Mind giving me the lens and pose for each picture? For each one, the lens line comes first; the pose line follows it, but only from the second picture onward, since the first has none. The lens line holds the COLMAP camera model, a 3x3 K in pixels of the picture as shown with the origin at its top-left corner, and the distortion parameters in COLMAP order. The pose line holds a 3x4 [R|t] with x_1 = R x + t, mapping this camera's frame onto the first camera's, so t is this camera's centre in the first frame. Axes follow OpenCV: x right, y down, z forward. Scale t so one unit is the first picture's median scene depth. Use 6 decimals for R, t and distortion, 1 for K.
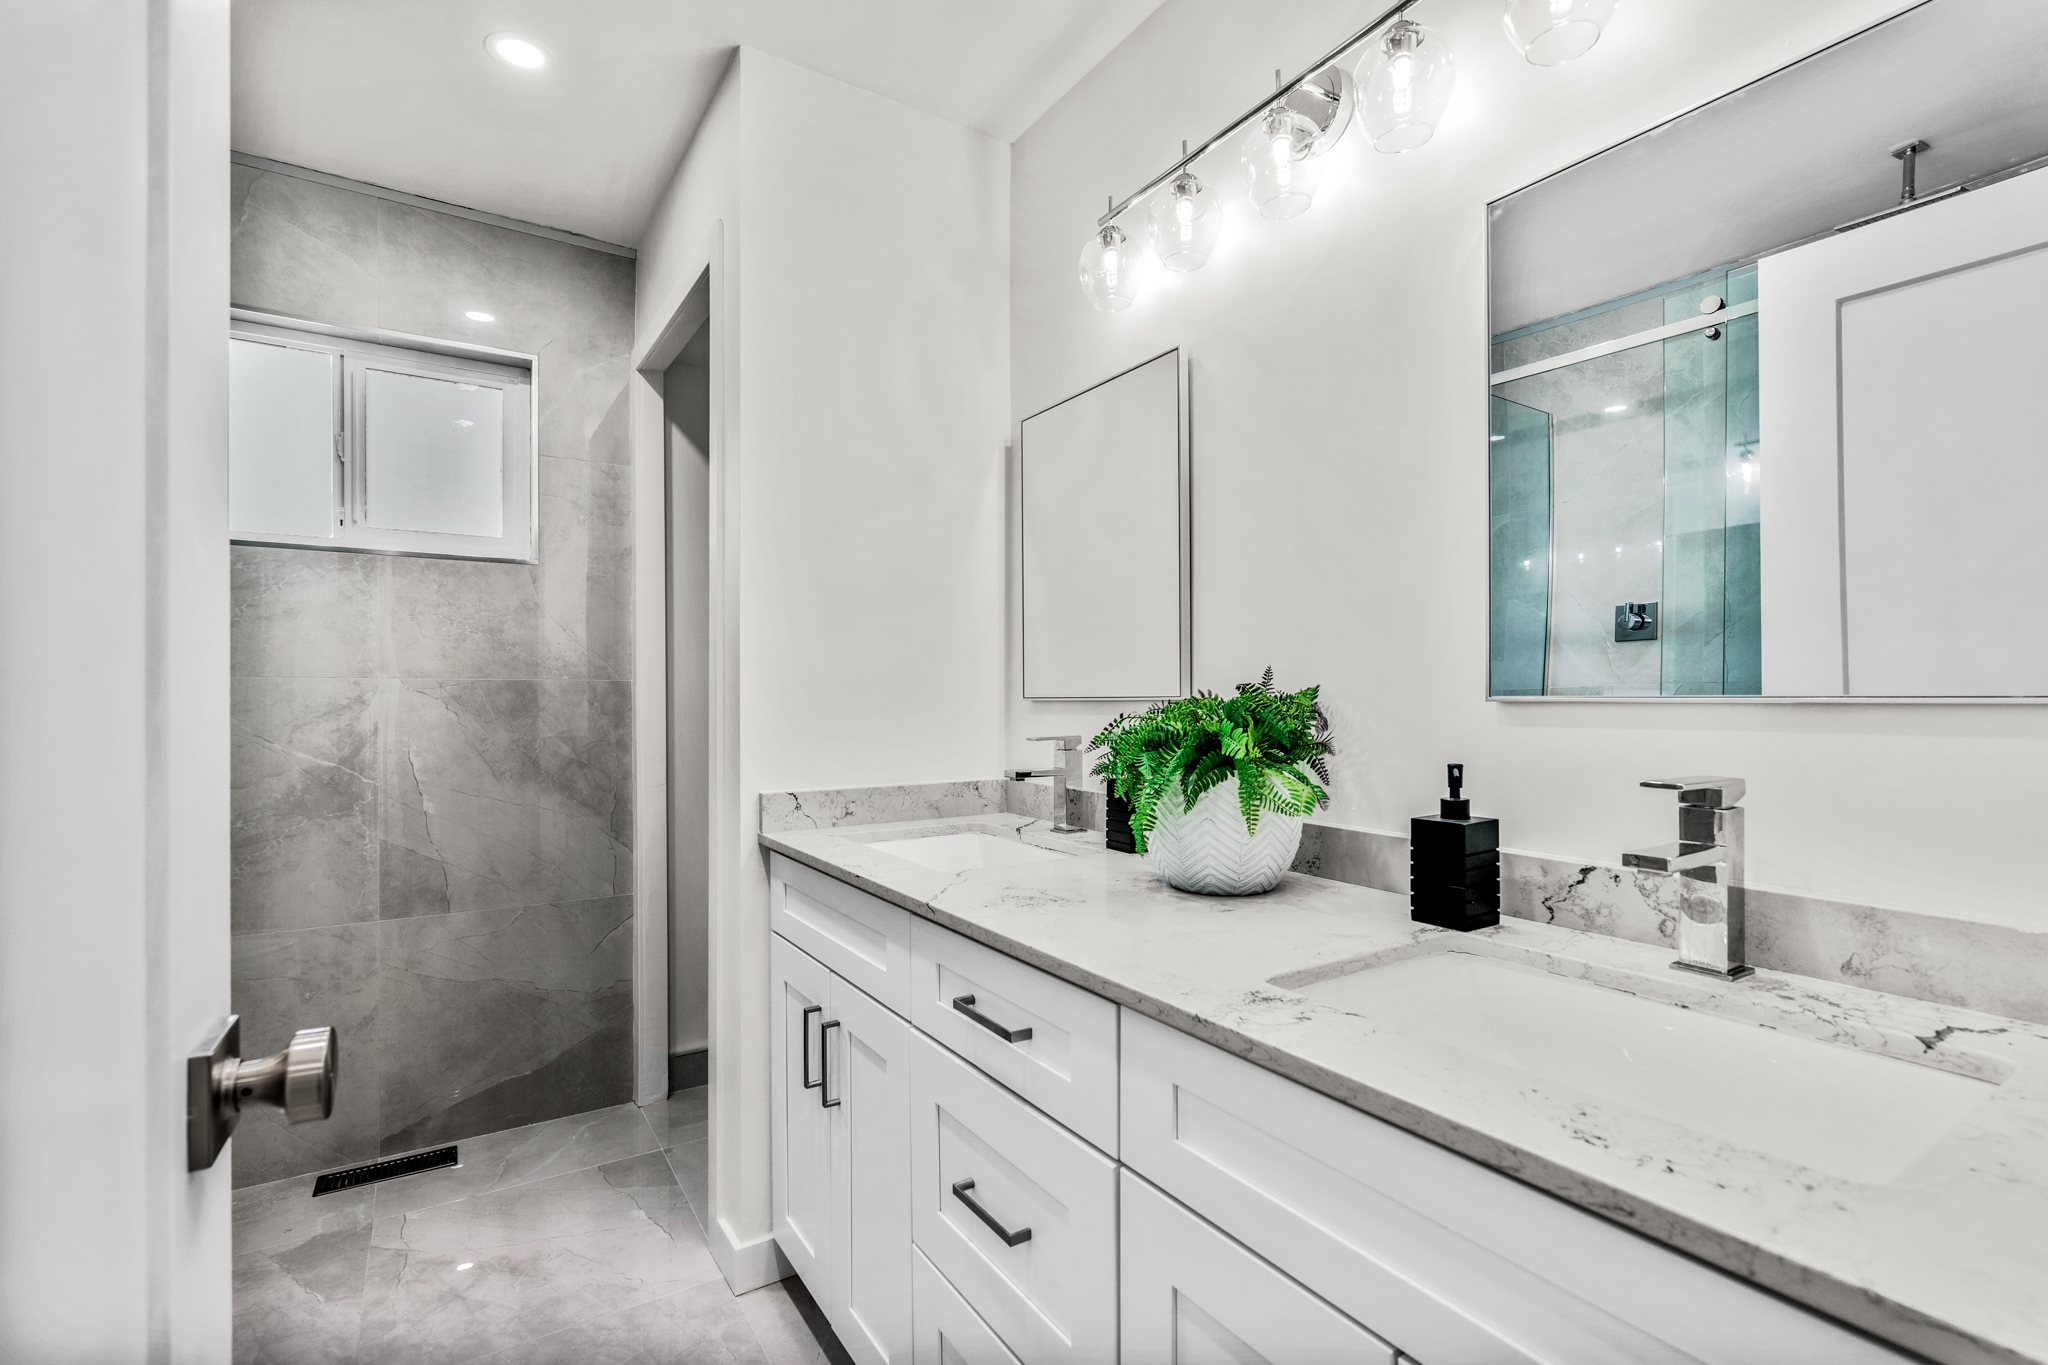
lens RADIAL K [[945.4, 0, 1025.6], [0, 945.4, 698.0], [0, 0, 1]] dist [0.003189, 0.000147]
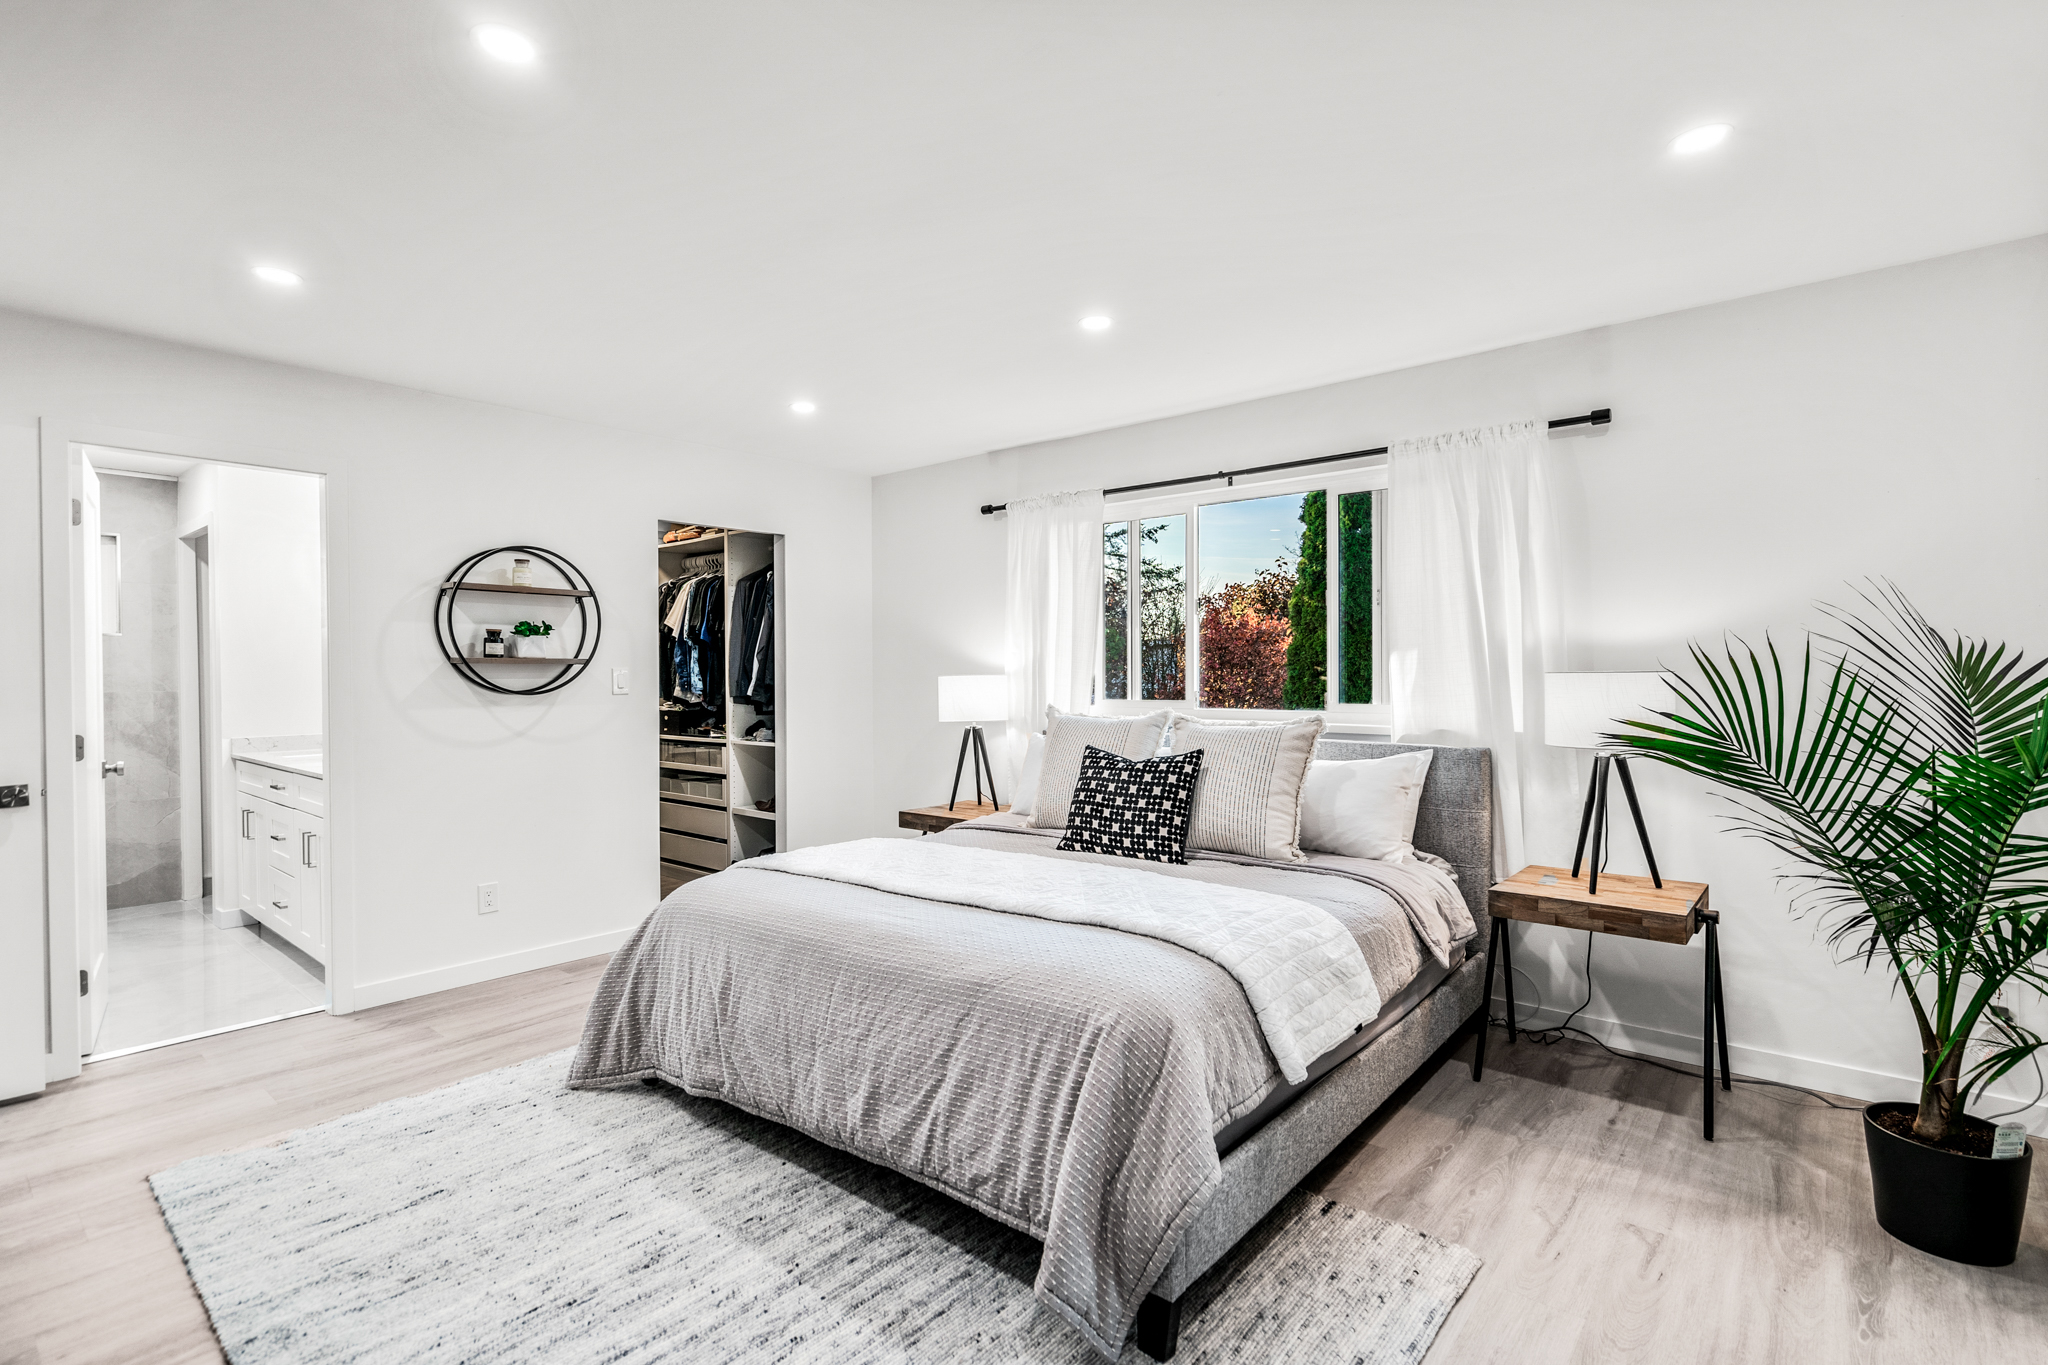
lens RADIAL K [[945.4, 0, 975.0], [0, 945.4, 683.4], [0, 0, 1]] dist [0.003189, 0.000147]
pose [[0.957053, -0.002488, 0.289901, 0.660393], [-0.002172, 0.999874, 0.015750, -0.075061], [-0.289904, -0.015703, 0.956927, -1.511294]]
